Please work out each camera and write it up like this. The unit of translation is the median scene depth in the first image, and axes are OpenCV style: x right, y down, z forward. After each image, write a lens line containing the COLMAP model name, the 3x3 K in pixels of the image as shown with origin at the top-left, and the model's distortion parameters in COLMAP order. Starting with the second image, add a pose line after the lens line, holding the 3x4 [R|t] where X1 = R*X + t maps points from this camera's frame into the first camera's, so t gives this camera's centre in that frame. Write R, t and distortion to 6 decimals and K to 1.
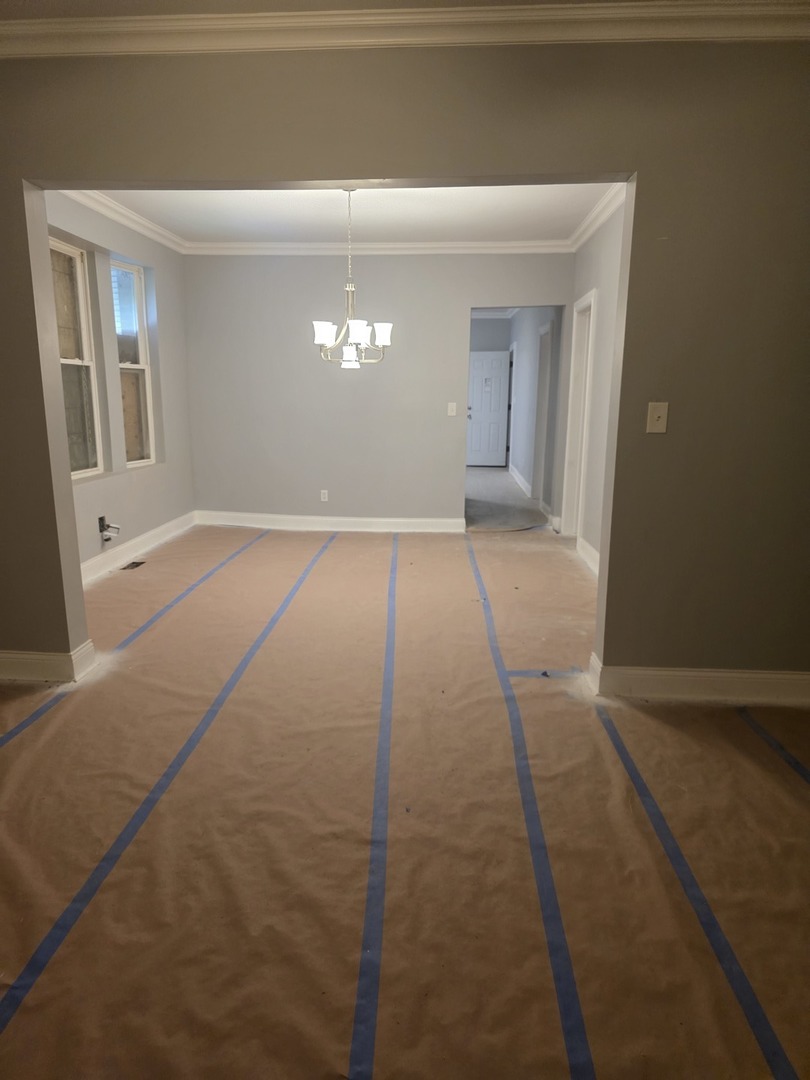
lens RADIAL K [[733.9, 0, 408.7], [0, 733.9, 542.6], [0, 0, 1]] dist [0.033230, 0.002863]
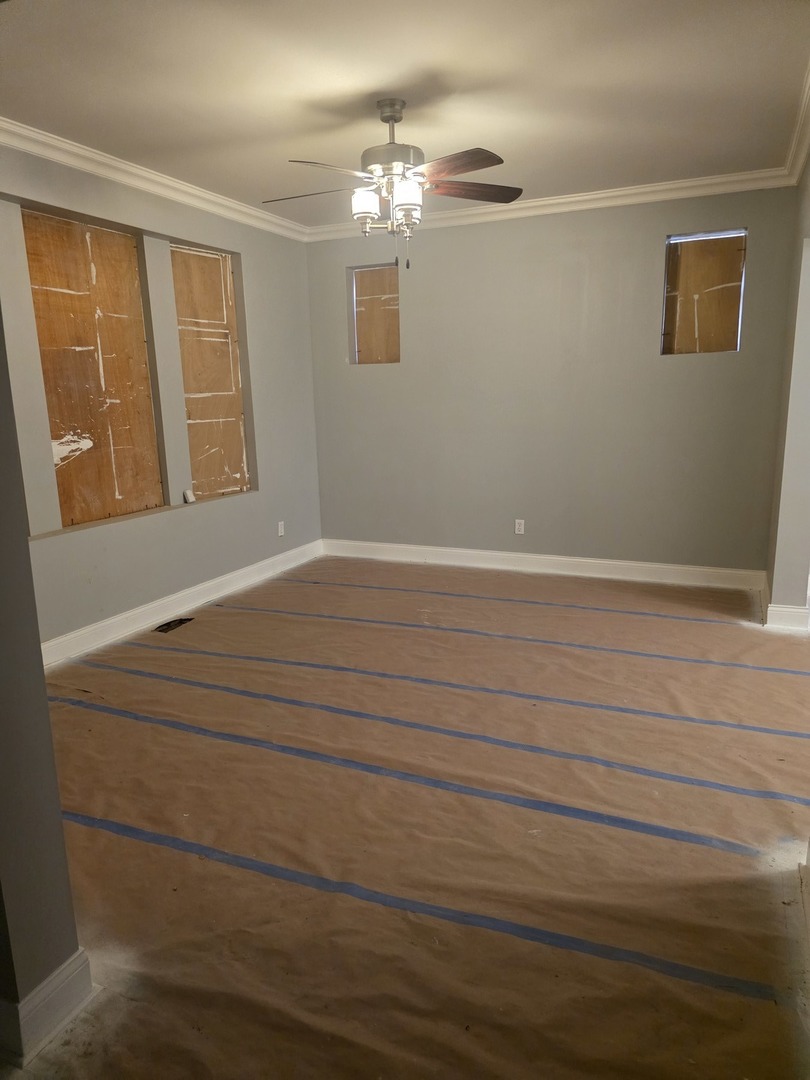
lens RADIAL K [[733.9, 0, 403.6], [0, 733.9, 540.1], [0, 0, 1]] dist [0.033230, 0.002863]
pose [[-0.337299, 0.198972, -0.920130, 0.978696], [-0.171028, 0.948192, 0.267735, -0.203732], [0.925732, 0.247675, -0.285794, 0.806211]]
